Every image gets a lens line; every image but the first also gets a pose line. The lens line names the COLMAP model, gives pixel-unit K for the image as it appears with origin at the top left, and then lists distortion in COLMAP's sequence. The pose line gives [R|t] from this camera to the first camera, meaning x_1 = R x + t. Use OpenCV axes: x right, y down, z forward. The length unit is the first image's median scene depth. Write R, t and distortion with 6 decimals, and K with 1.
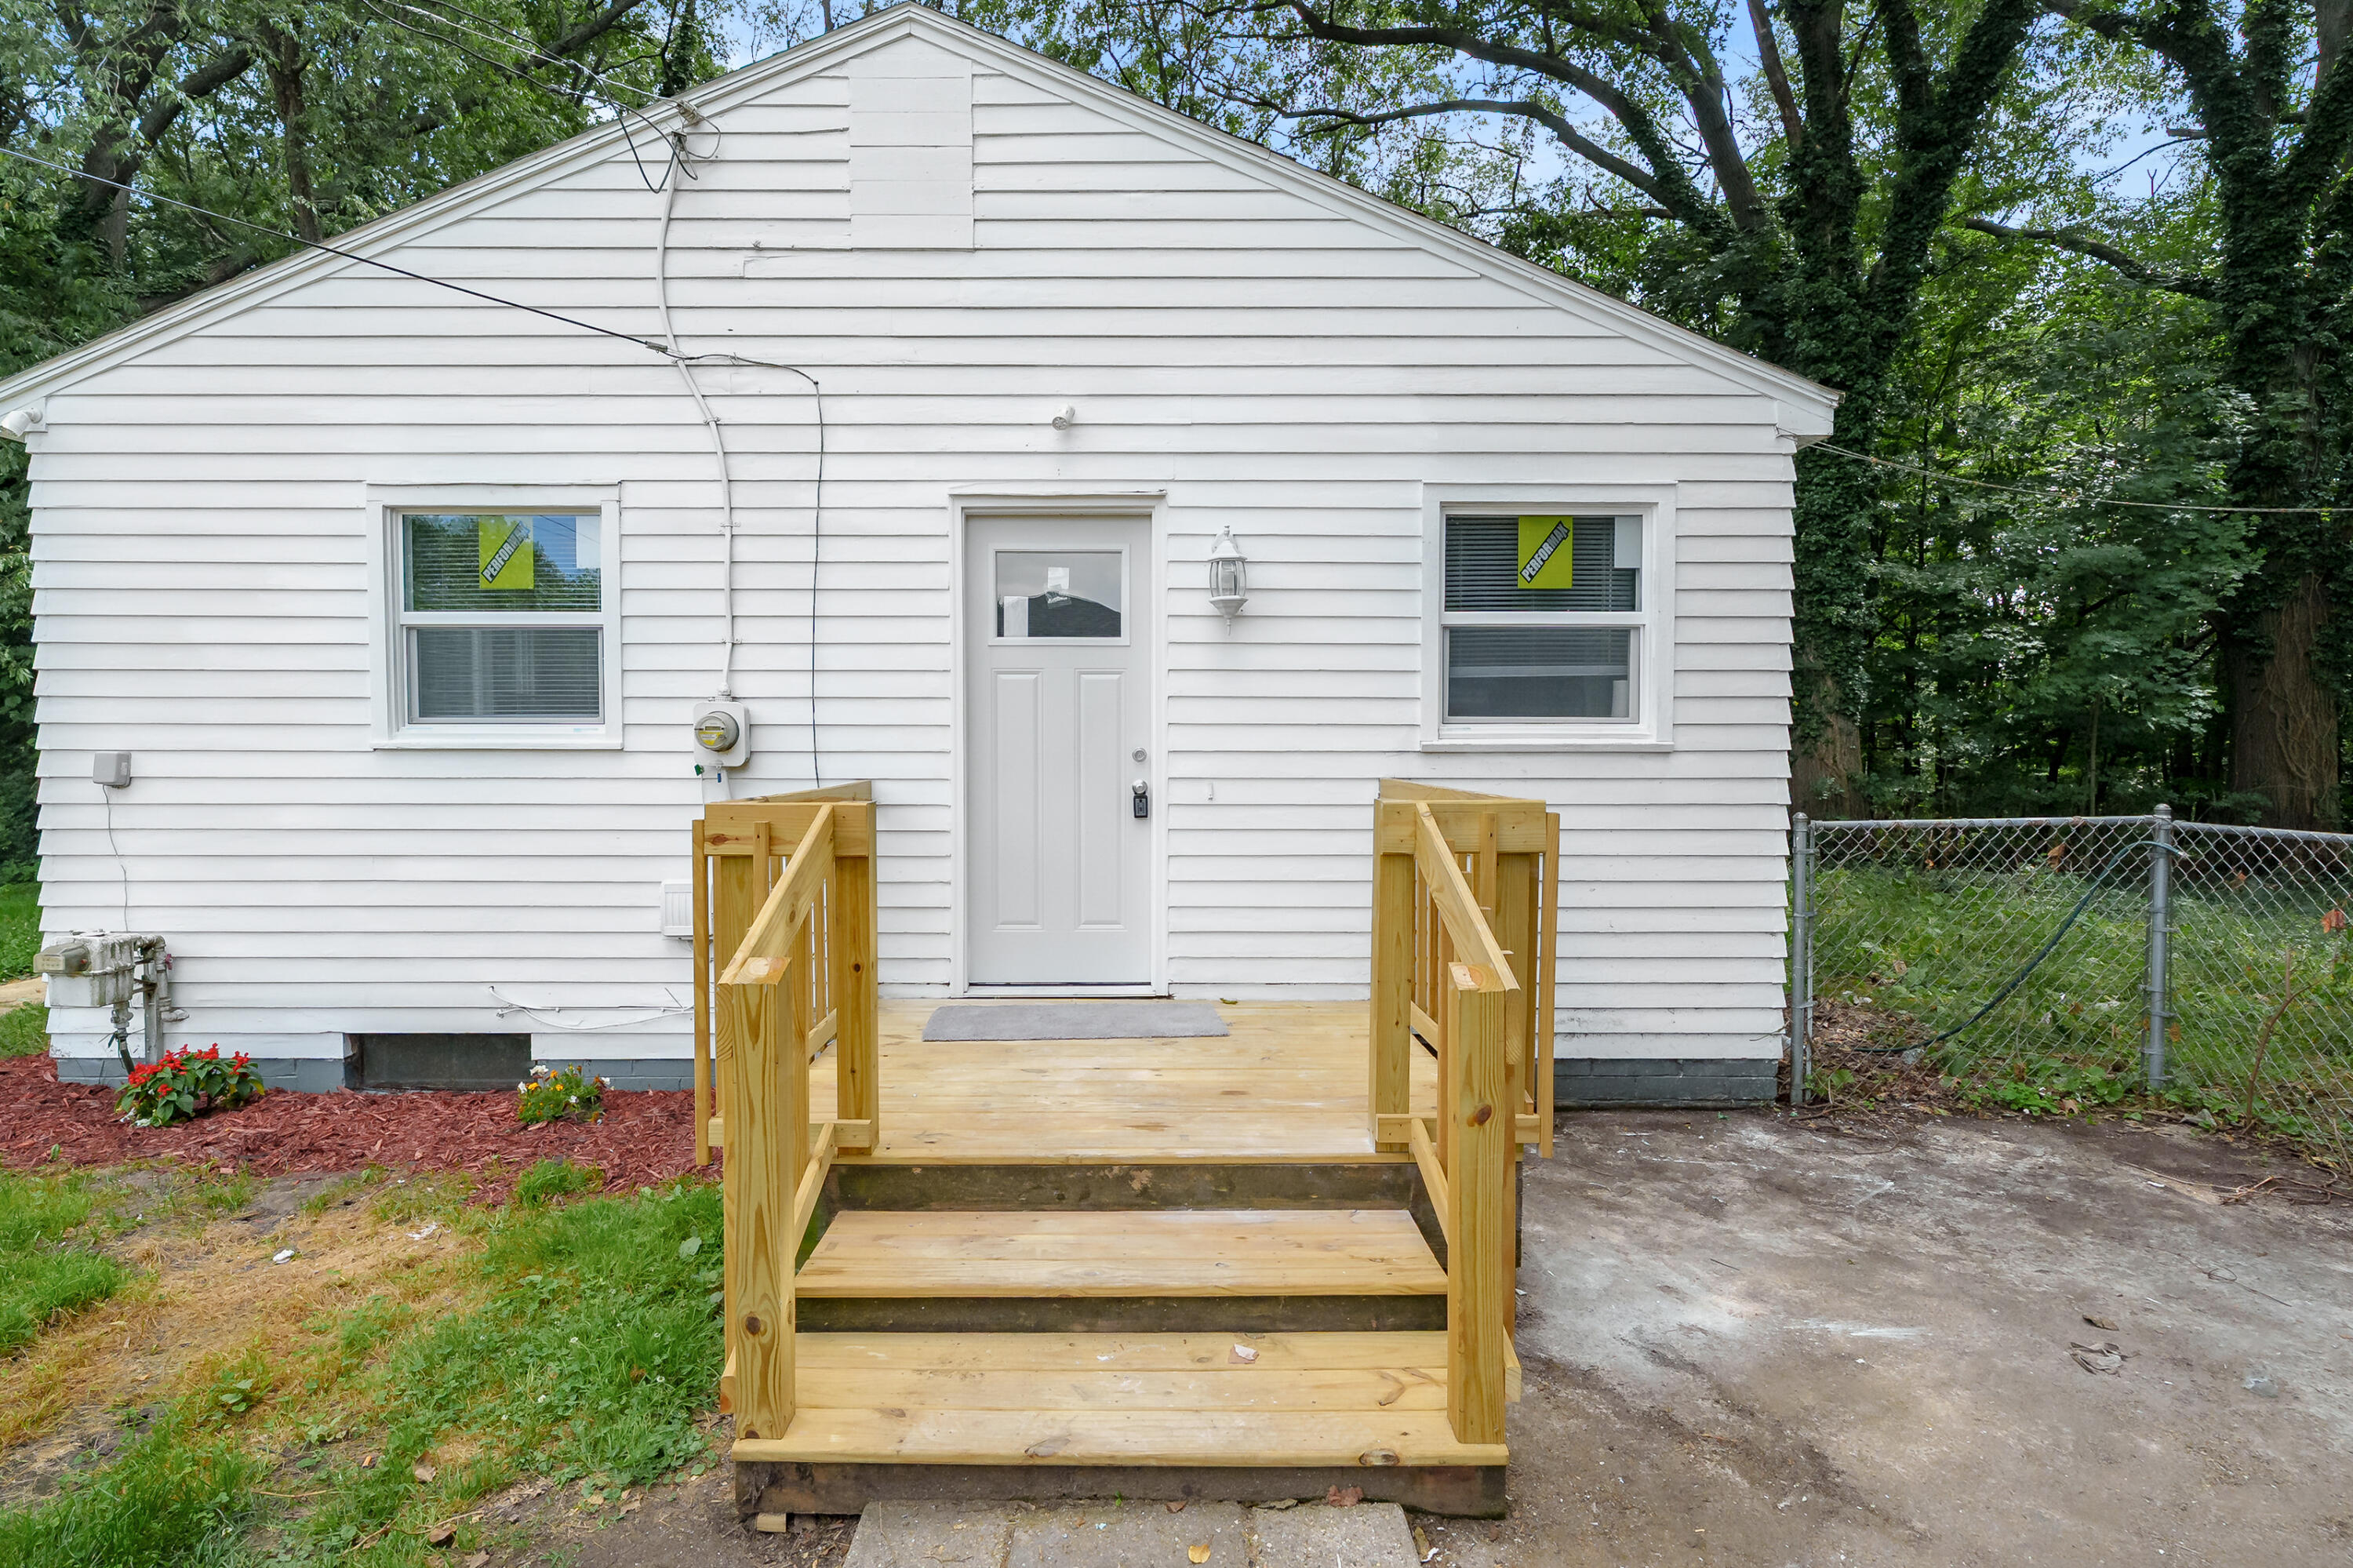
lens RADIAL K [[1111.0, 0, 1176.0], [0, 1111.0, 757.1], [0, 0, 1]] dist [-0.000599, -0.000322]
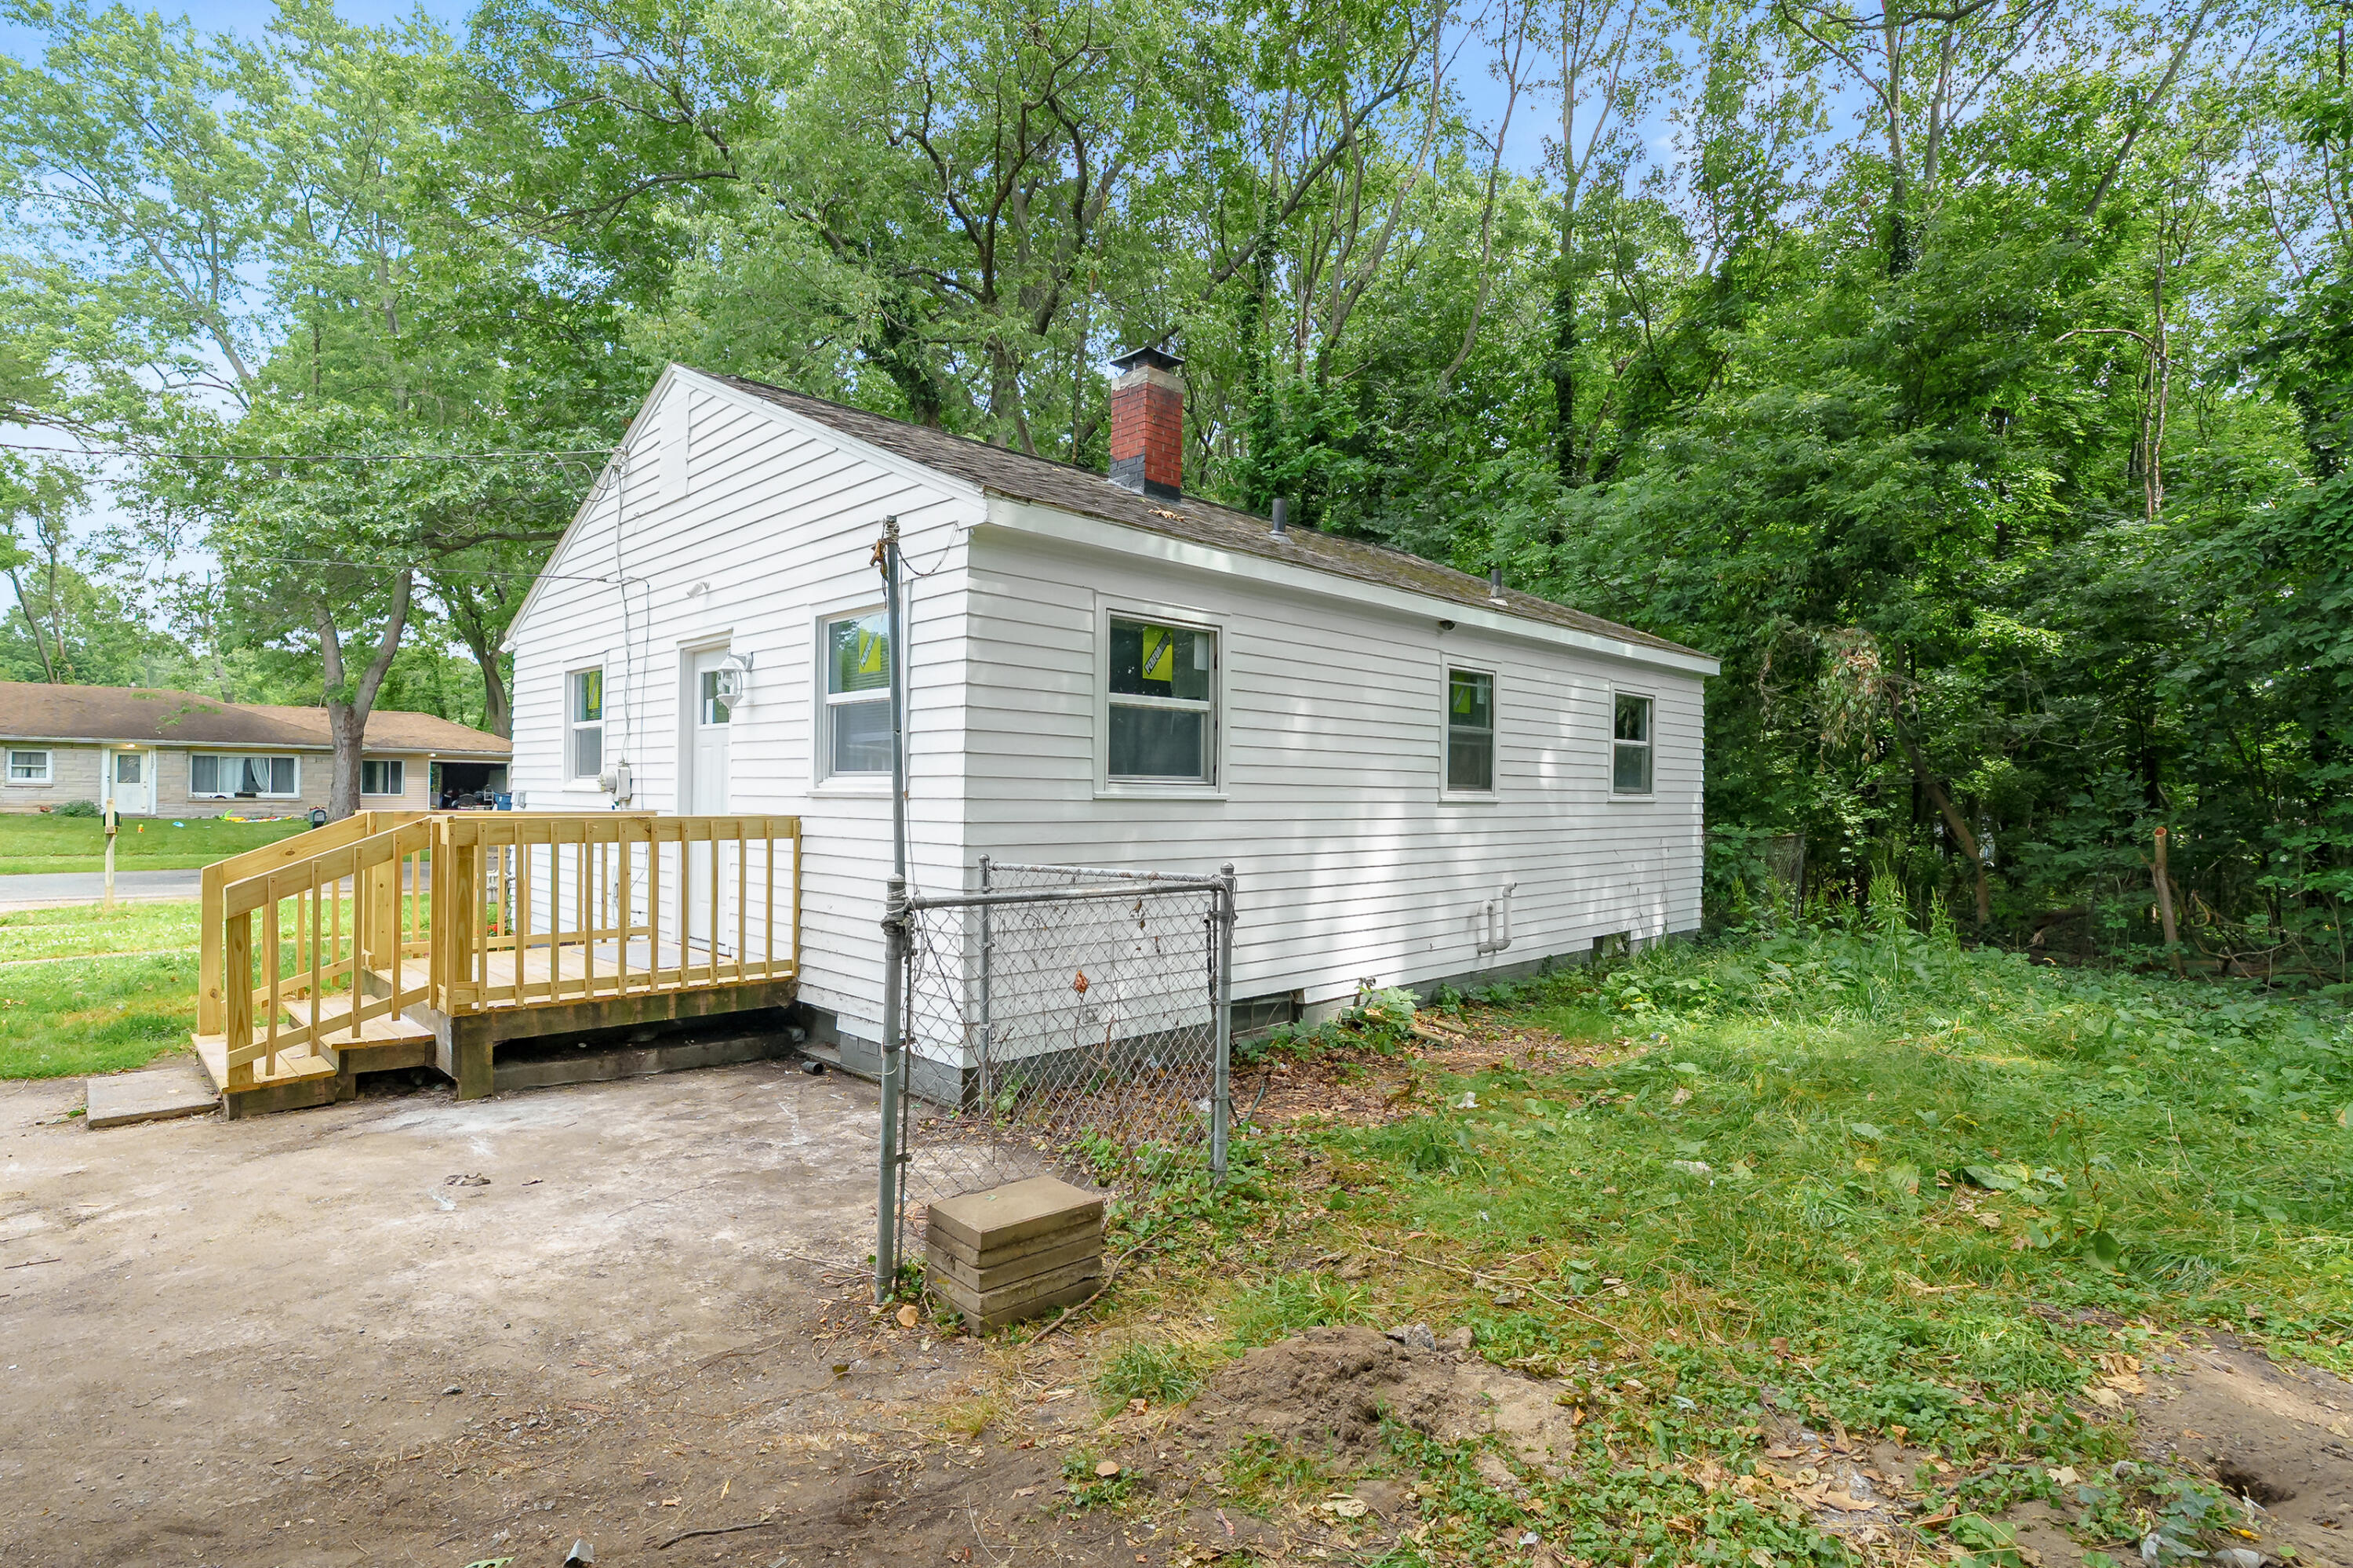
lens RADIAL K [[1067.6, 0, 1176.8], [0, 1067.6, 778.7], [0, 0, 1]] dist [-0.003470, -0.000300]
pose [[0.726433, 0.000176, -0.687238, 1.880726], [-0.017883, 0.999666, -0.018647, -0.035476], [0.687005, 0.025836, 0.726193, 0.386263]]
